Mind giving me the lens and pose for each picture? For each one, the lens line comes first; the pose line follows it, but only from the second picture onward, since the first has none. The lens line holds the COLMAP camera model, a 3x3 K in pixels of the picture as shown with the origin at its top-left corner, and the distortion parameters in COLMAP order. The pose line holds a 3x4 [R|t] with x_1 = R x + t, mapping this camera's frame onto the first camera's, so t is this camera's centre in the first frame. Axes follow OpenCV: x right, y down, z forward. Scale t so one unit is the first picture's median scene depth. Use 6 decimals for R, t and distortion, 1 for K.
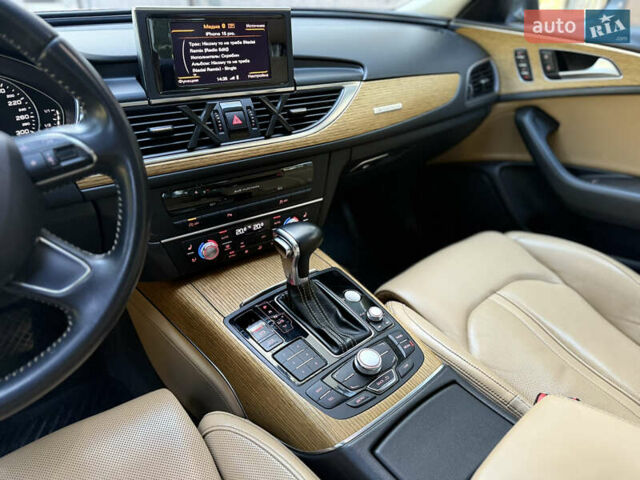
lens RADIAL K [[458.6, 0, 320.0], [0, 458.6, 240.0], [0, 0, 1]] dist [0.069979, -0.122599]
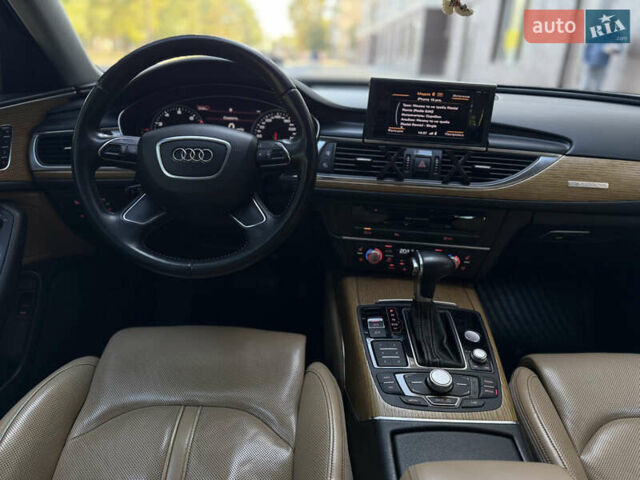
lens RADIAL K [[458.6, 0, 320.0], [0, 458.6, 240.0], [0, 0, 1]] dist [0.069979, -0.122599]
pose [[0.759713, 0.271304, -0.590957, 0.405806], [-0.338822, 0.940844, -0.003642, 0.036349], [0.555010, 0.202996, 0.806695, -0.139812]]
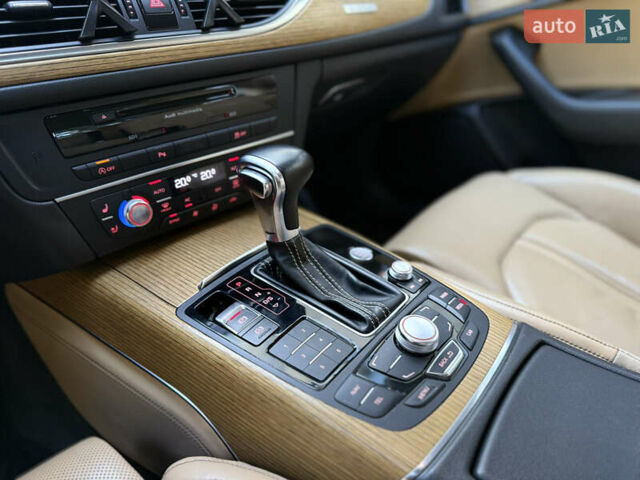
lens RADIAL K [[479.4, 0, 326.9], [0, 479.4, 236.4], [0, 0, 1]] dist [0.067609, -0.141622]
pose [[0.979687, -0.135388, 0.147930, -0.087870], [0.139821, 0.989976, -0.019940, 0.109082], [-0.143747, 0.040219, 0.988797, 0.304882]]
